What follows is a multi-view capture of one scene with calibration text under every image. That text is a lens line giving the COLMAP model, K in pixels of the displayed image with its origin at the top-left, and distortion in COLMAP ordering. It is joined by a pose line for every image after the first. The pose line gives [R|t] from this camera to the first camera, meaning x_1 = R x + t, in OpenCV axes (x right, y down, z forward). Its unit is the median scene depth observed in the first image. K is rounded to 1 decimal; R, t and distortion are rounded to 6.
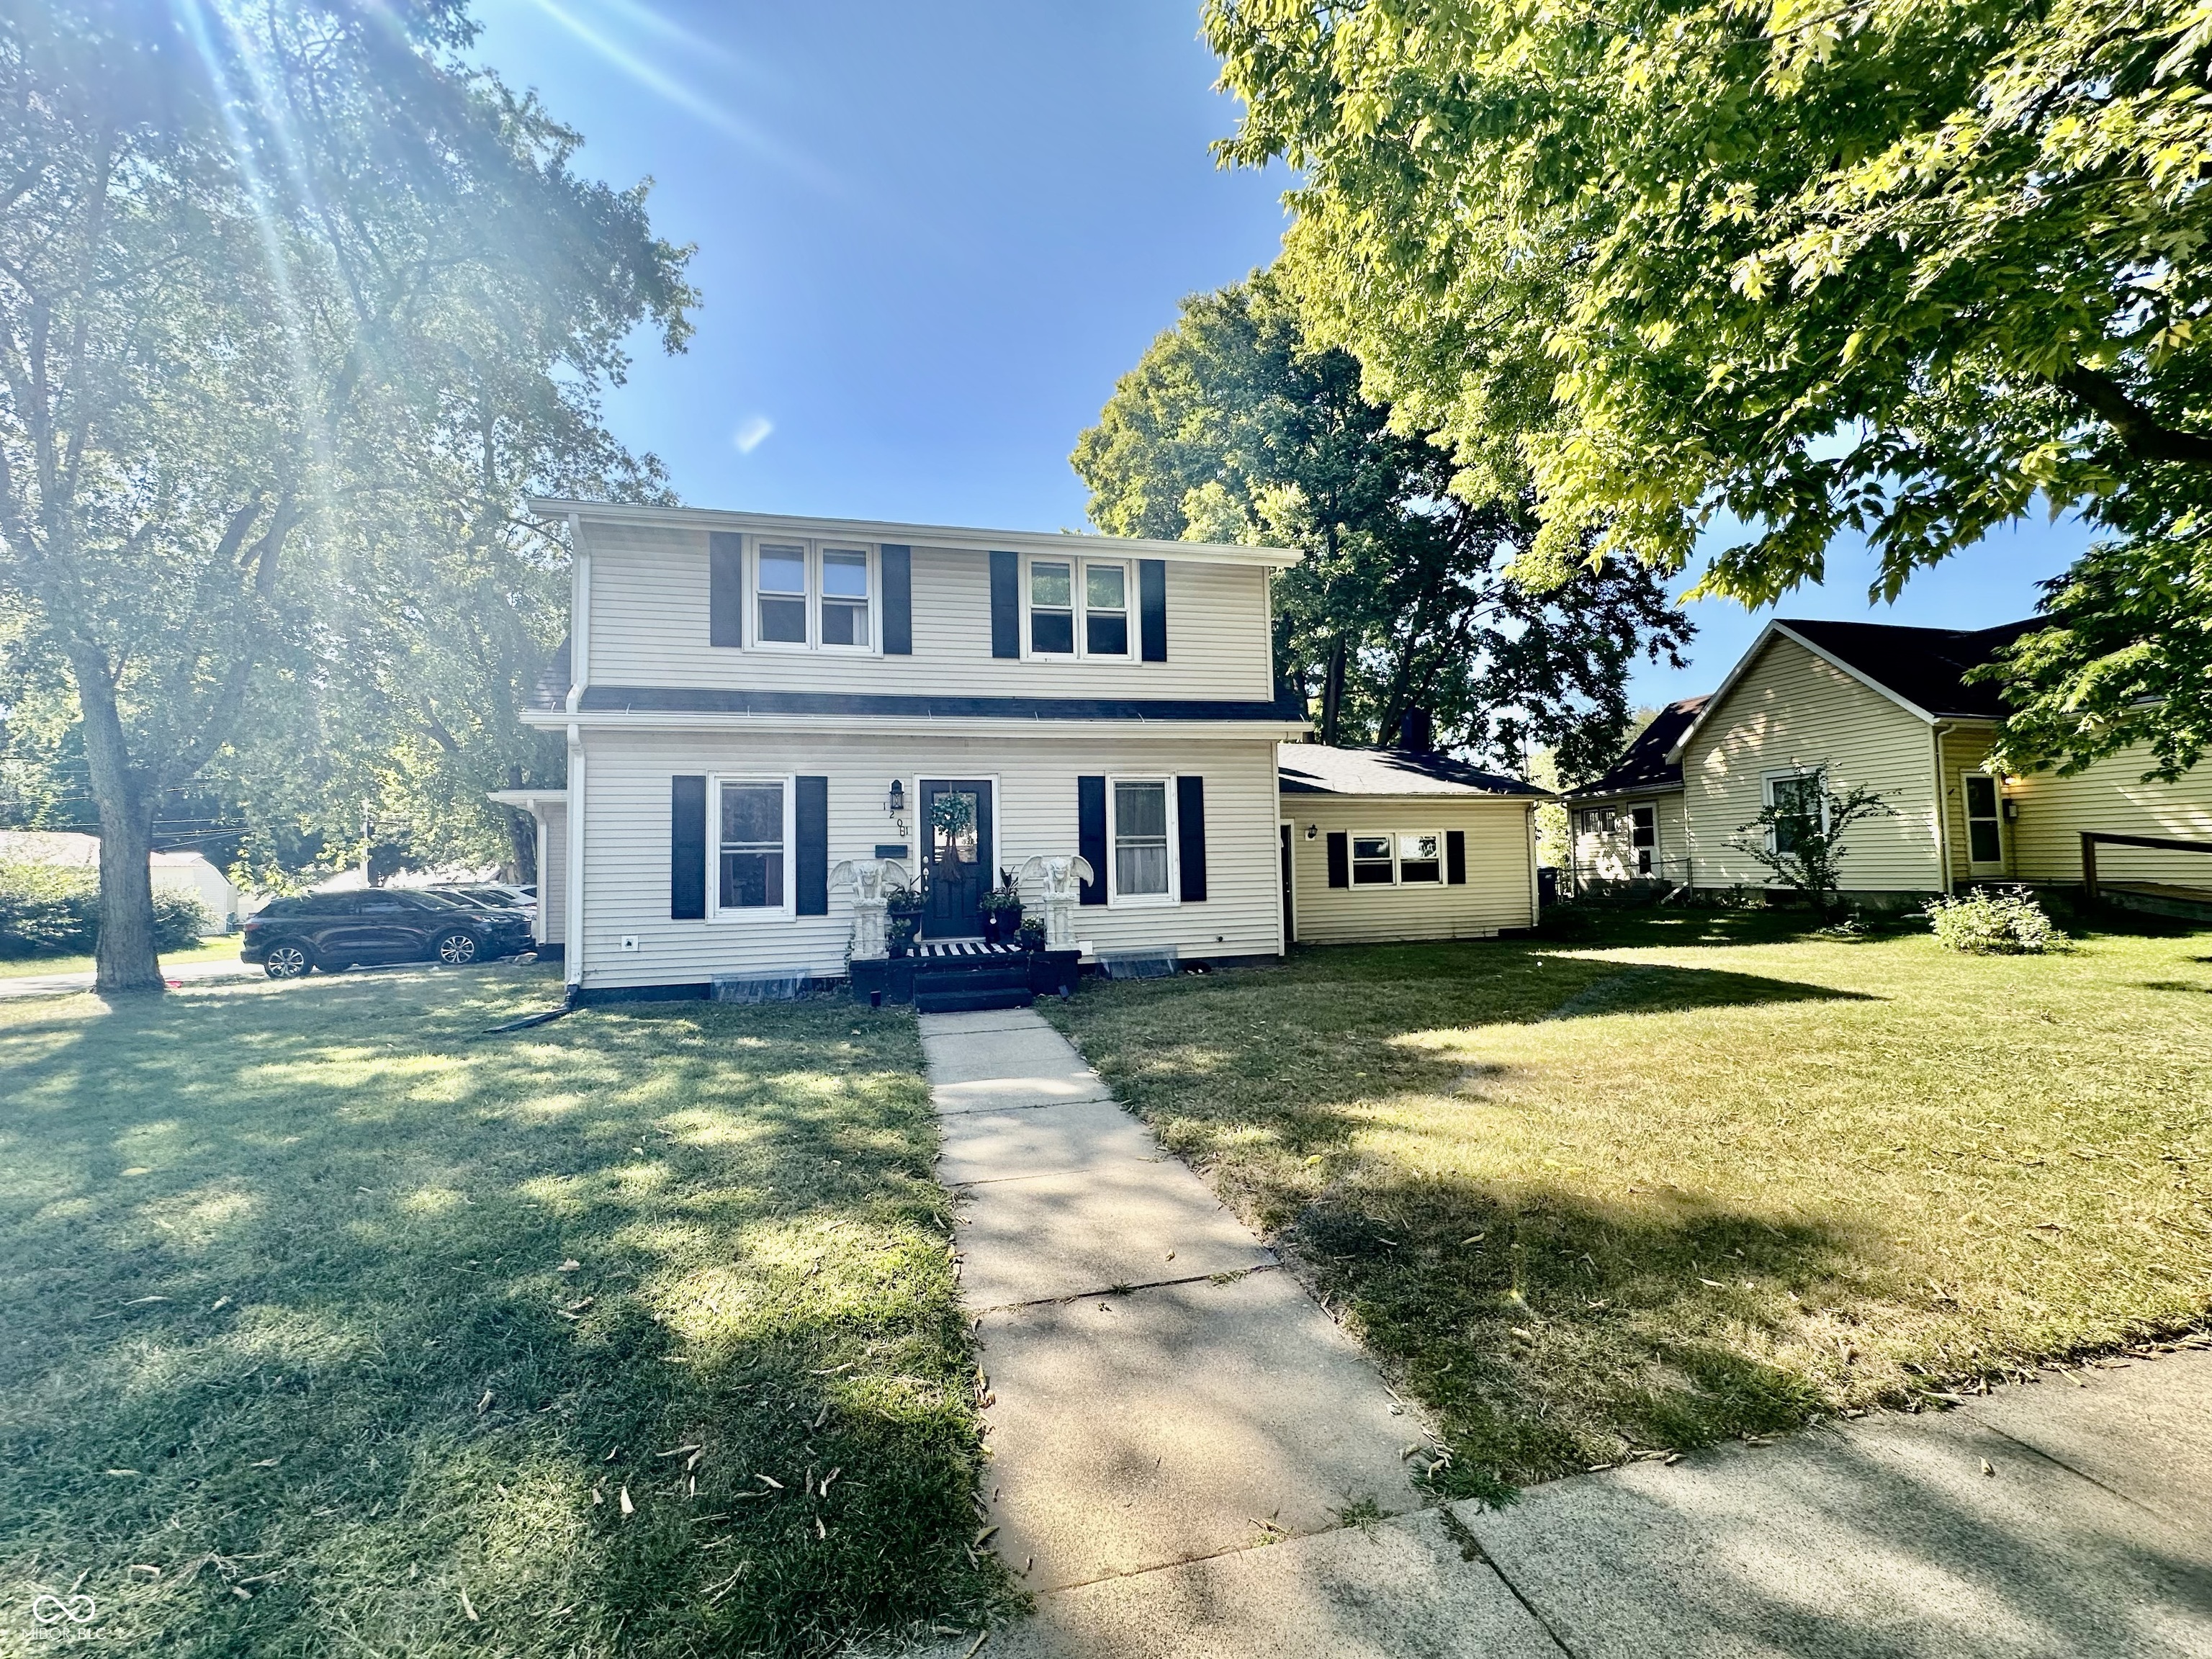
lens RADIAL K [[885.5, 0, 1105.5], [0, 885.5, 830.8], [0, 0, 1]] dist [-0.000941, 0.000827]
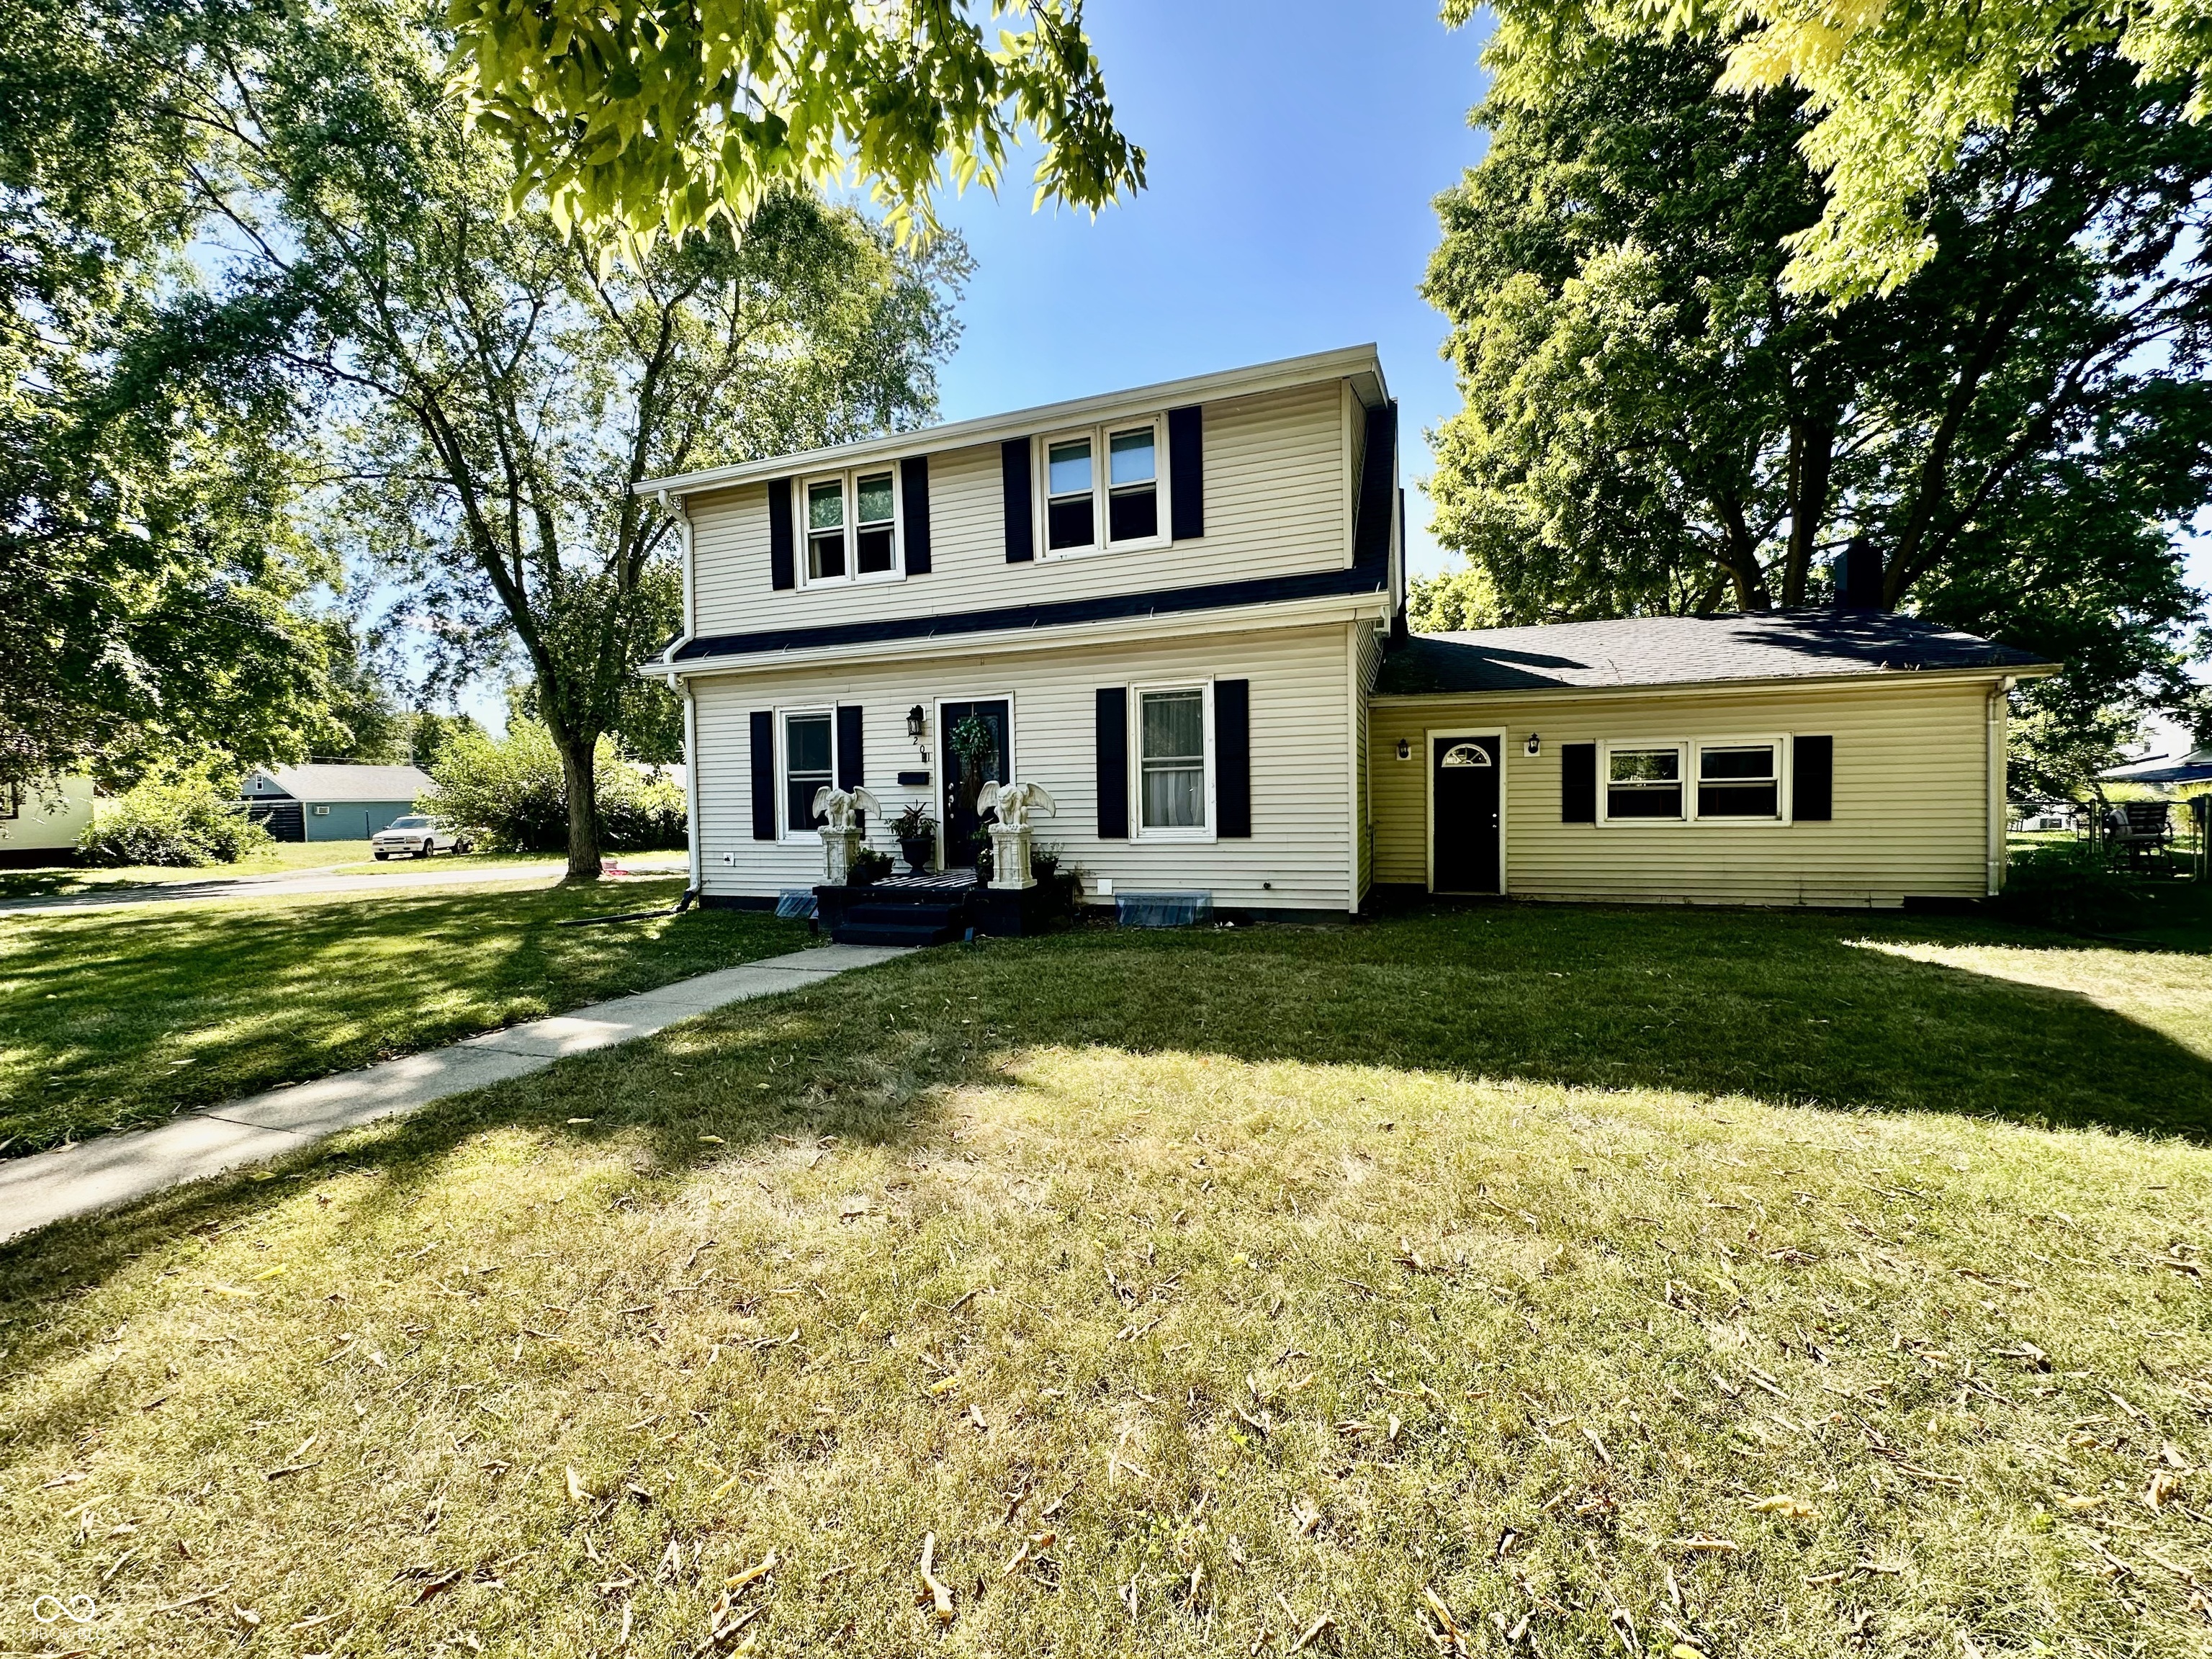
lens RADIAL K [[885.5, 0, 1116.5], [0, 885.5, 834.3], [0, 0, 1]] dist [-0.000941, 0.000827]
pose [[0.830595, 0.028867, -0.556128, 0.457167], [0.024180, 0.995844, 0.087805, 0.003666], [0.556352, -0.086378, 0.826445, 0.277219]]
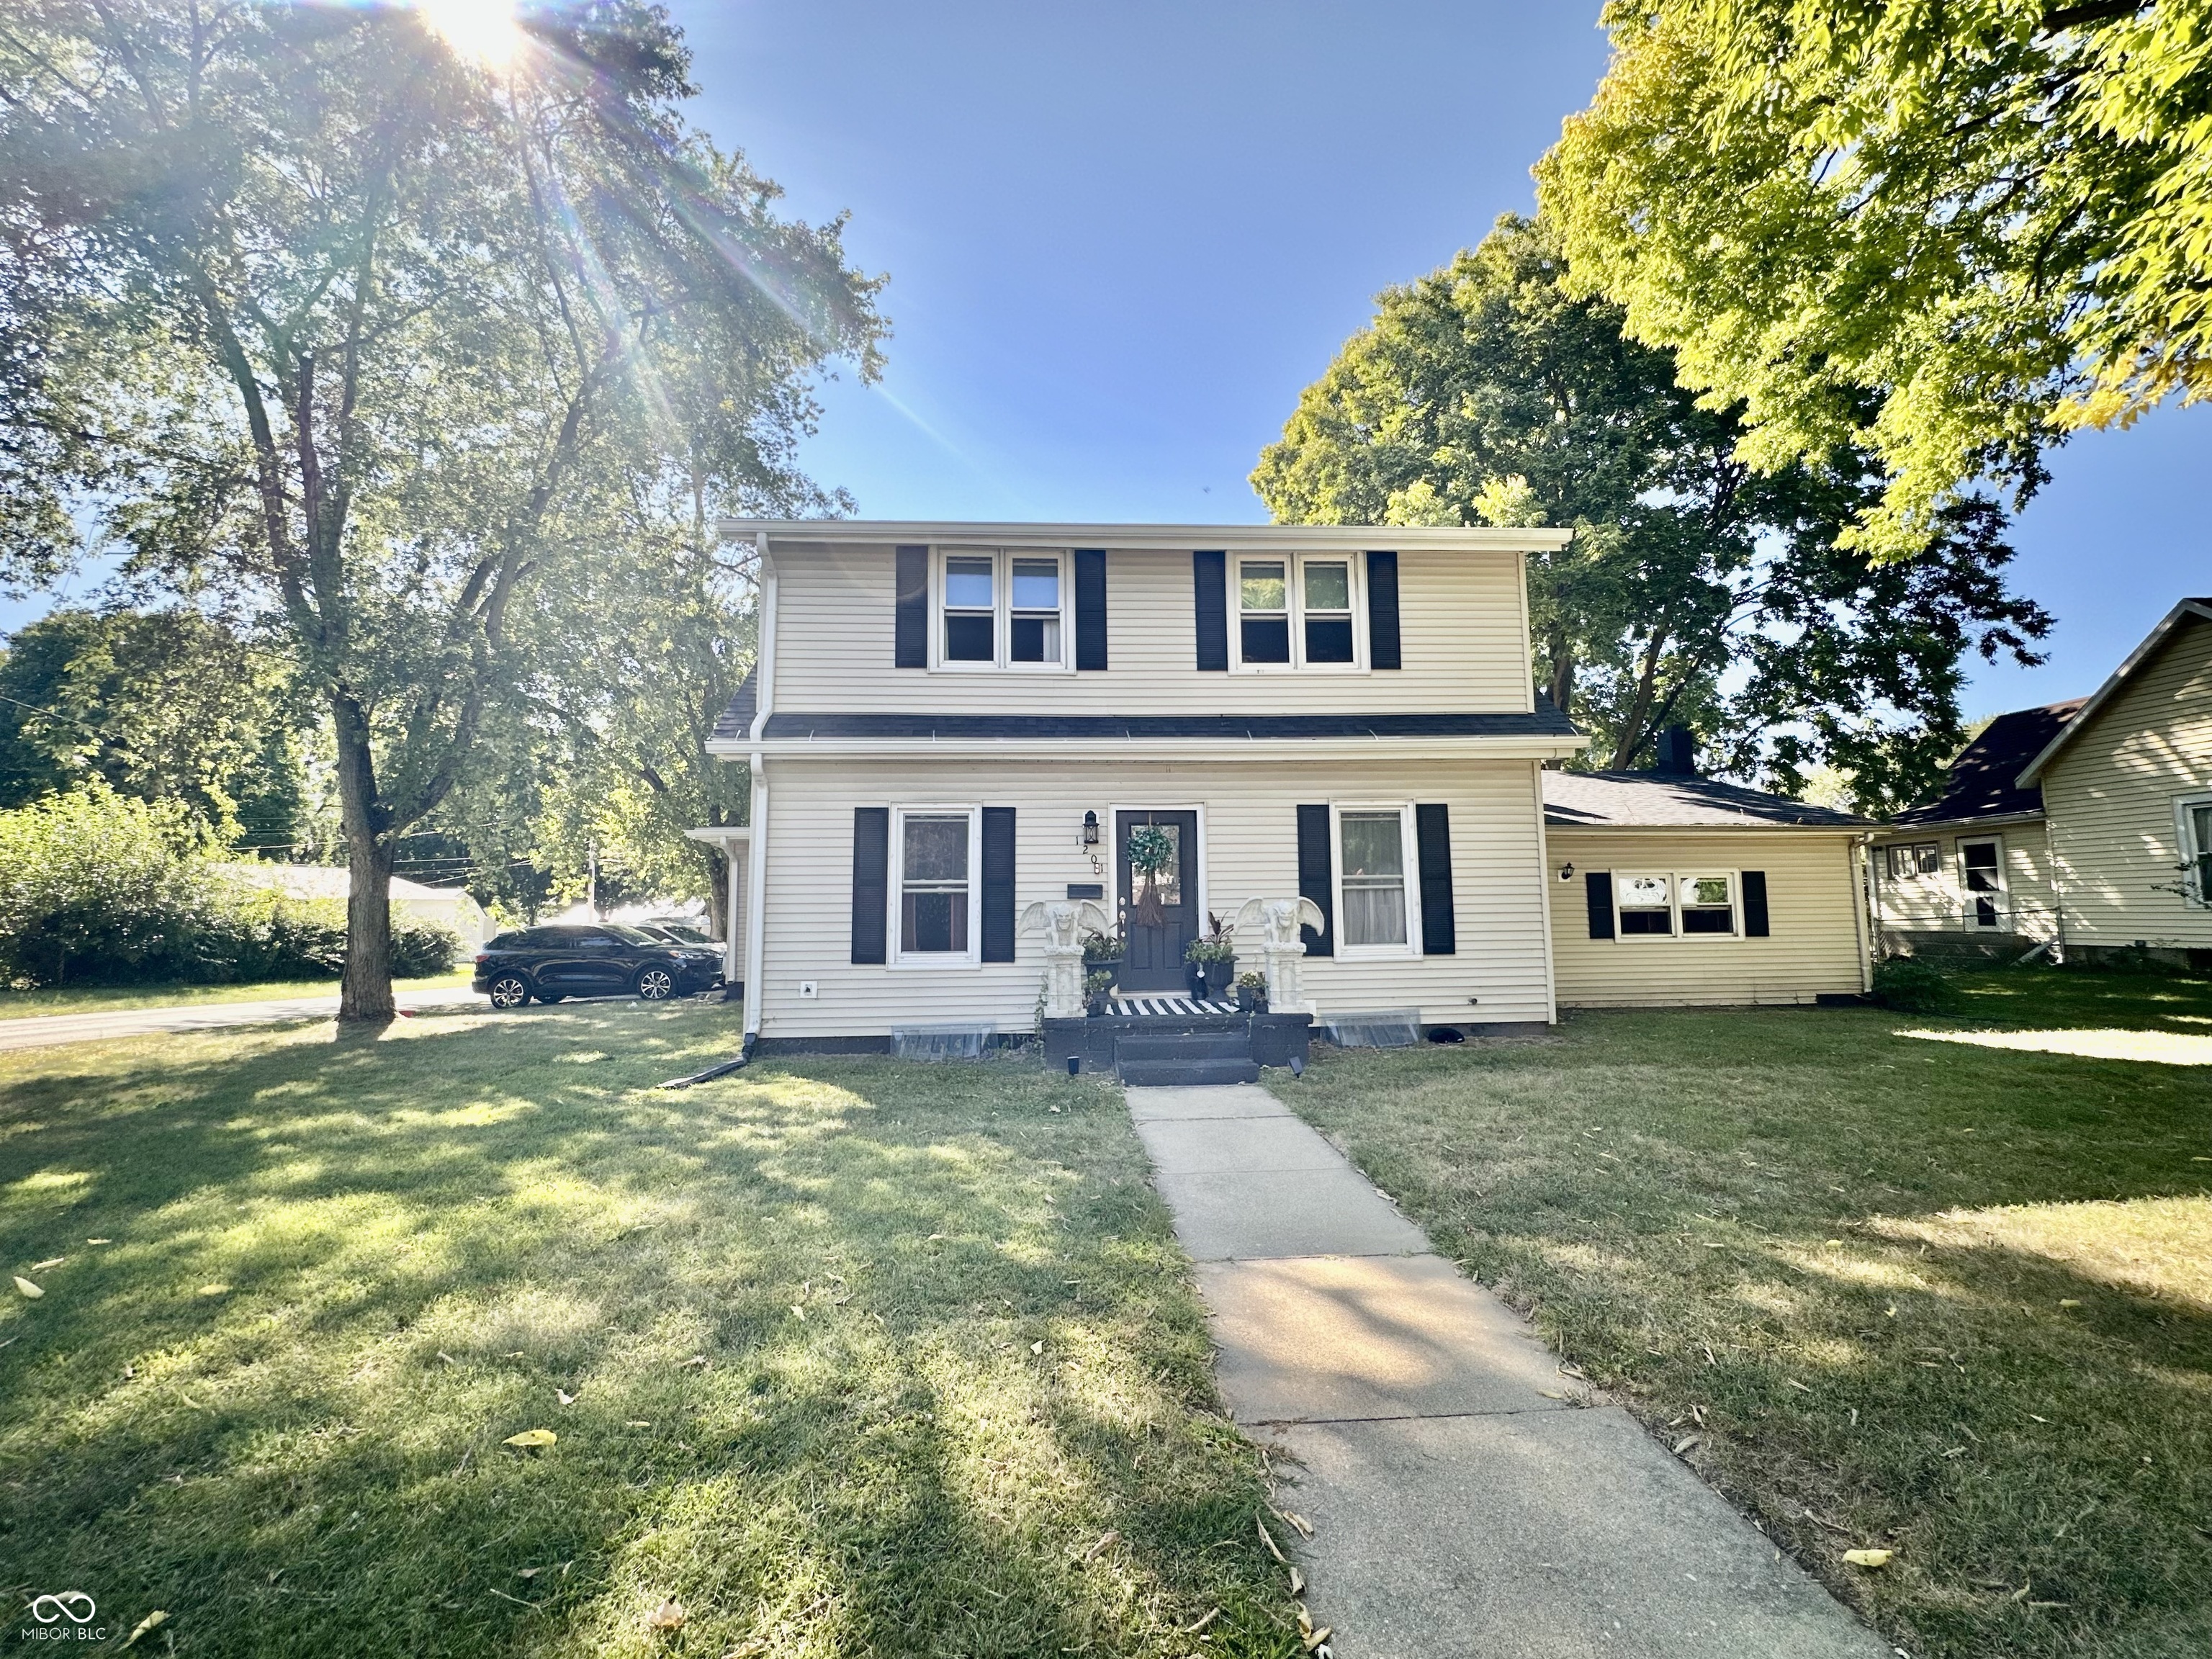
lens RADIAL K [[885.5, 0, 1099.4], [0, 885.5, 830.3], [0, 0, 1]] dist [-0.000941, 0.000827]
pose [[0.982806, -0.005086, -0.184571, -0.059327], [-0.003449, 0.998941, -0.045891, 0.002577], [0.184609, 0.045738, 0.981747, 0.123800]]
